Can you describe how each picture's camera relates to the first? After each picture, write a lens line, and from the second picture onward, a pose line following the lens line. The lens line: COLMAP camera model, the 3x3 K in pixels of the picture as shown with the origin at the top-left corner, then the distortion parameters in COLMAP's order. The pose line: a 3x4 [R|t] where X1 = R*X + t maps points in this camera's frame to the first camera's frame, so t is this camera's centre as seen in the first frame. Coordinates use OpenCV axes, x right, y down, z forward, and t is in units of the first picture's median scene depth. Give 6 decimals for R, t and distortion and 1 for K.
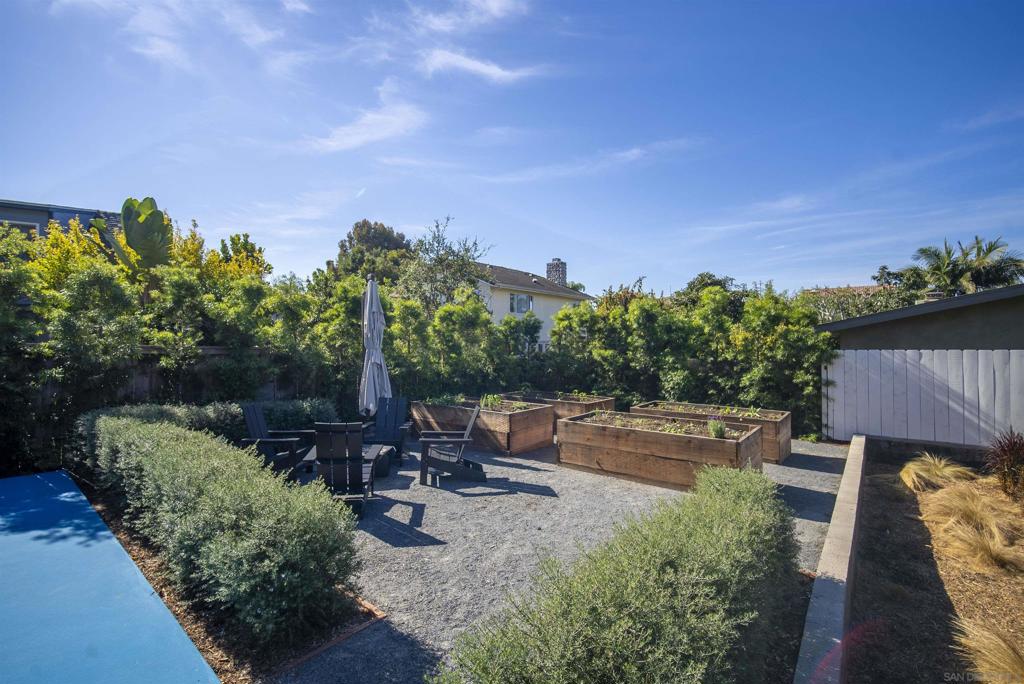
lens RADIAL K [[403.3, 0, 512.0], [0, 403.3, 342.0], [0, 0, 1]] dist [-0.000285, -0.000022]
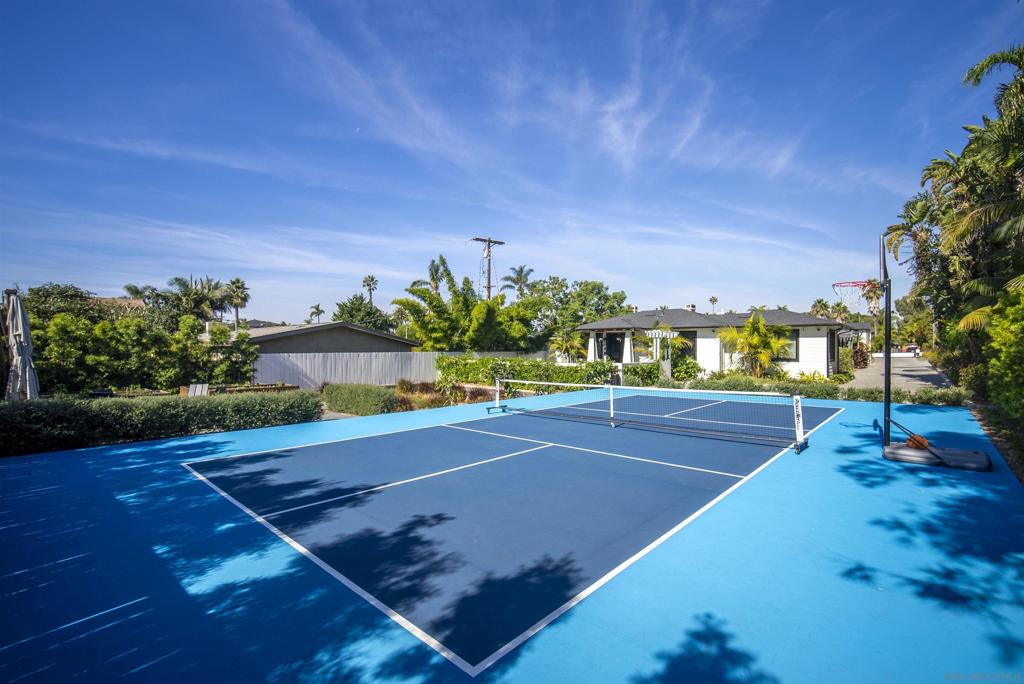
lens RADIAL K [[403.3, 0, 512.0], [0, 403.3, 342.0], [0, 0, 1]] dist [-0.000285, -0.000022]
pose [[0.019848, 0.028423, 0.999399, -1.011668], [0.001183, 0.999594, -0.028452, 0.015007], [-0.999802, 0.001747, 0.019807, -0.285706]]
